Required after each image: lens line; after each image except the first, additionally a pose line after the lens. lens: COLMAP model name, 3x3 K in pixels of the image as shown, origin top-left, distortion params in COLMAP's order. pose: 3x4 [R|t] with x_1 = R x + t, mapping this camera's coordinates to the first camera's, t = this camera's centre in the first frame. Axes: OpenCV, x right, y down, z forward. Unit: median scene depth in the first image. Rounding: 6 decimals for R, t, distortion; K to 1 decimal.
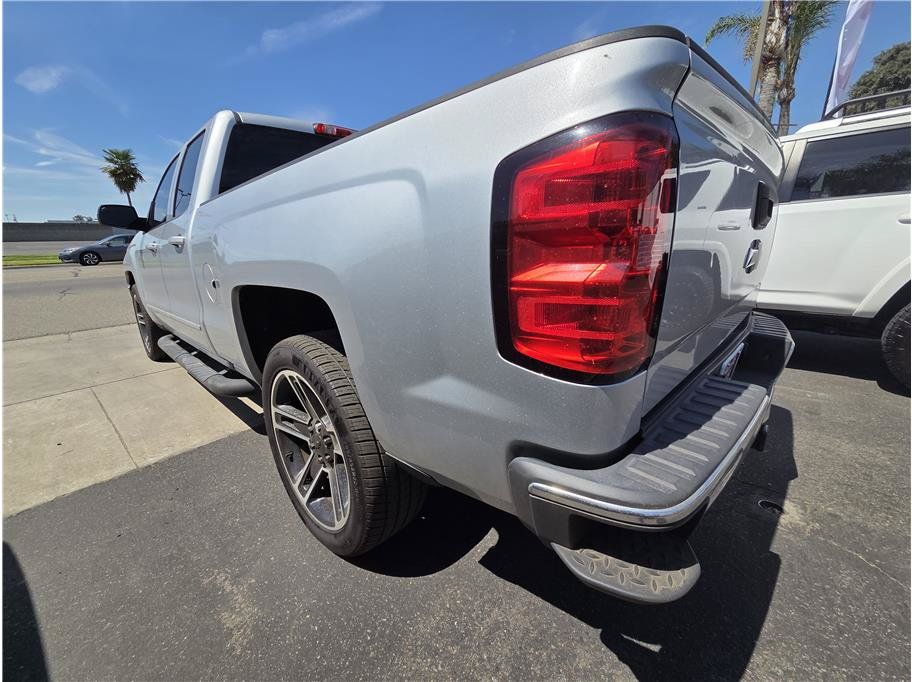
lens RADIAL K [[360.6, 0, 455.3], [0, 360.6, 344.2], [0, 0, 1]] dist [0.001399, 0.000245]
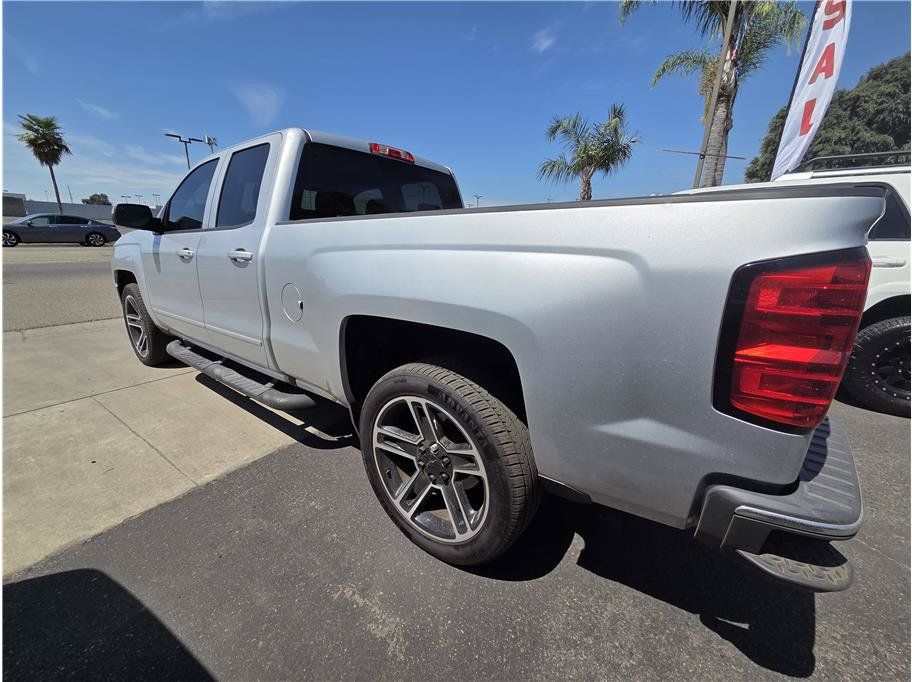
lens RADIAL K [[370.2, 0, 423.9], [0, 370.2, 336.7], [0, 0, 1]] dist [0.000796, -0.000143]
pose [[0.992668, 0.017172, 0.119644, -0.514989], [-0.017850, 0.999830, 0.004593, -0.102241], [-0.119545, -0.006695, 0.992806, -0.093345]]
